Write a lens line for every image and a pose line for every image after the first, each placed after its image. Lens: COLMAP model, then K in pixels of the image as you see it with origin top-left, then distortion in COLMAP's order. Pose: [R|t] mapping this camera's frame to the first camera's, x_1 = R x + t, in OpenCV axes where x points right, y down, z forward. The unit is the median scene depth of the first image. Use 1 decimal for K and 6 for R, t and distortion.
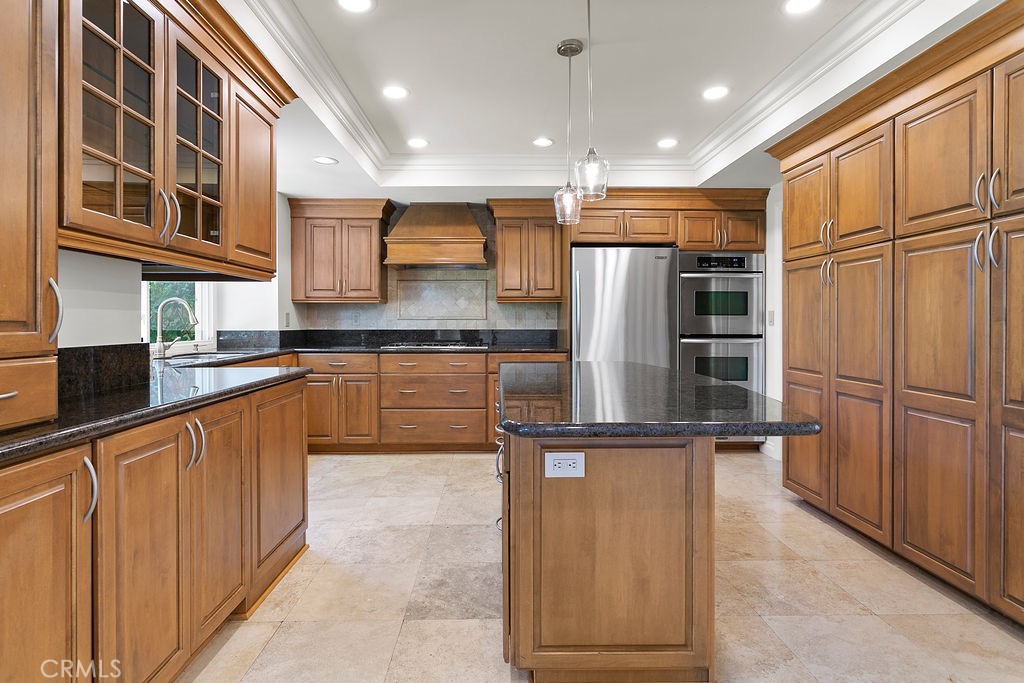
lens RADIAL K [[516.4, 0, 509.4], [0, 516.4, 325.2], [0, 0, 1]] dist [-0.002580, 0.000513]
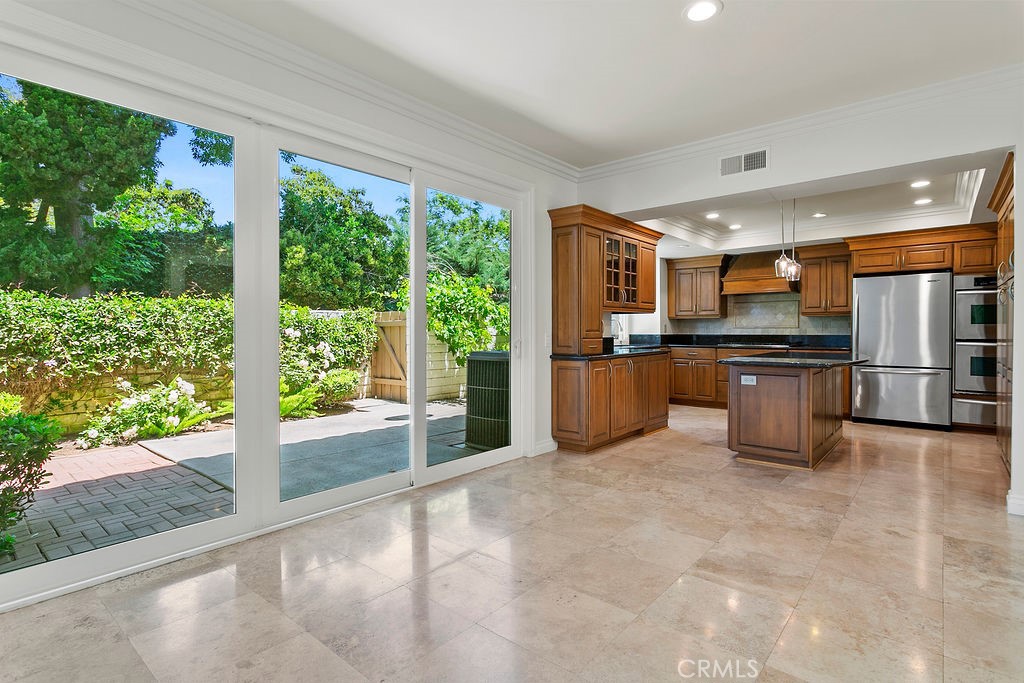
lens RADIAL K [[508.7, 0, 503.0], [0, 508.7, 336.9], [0, 0, 1]] dist [-0.004643, 0.000142]
pose [[0.738684, 0.006934, -0.674016, 0.627513], [-0.001599, 0.999962, 0.008534, 0.006876], [0.674049, -0.005226, 0.738668, -1.249014]]
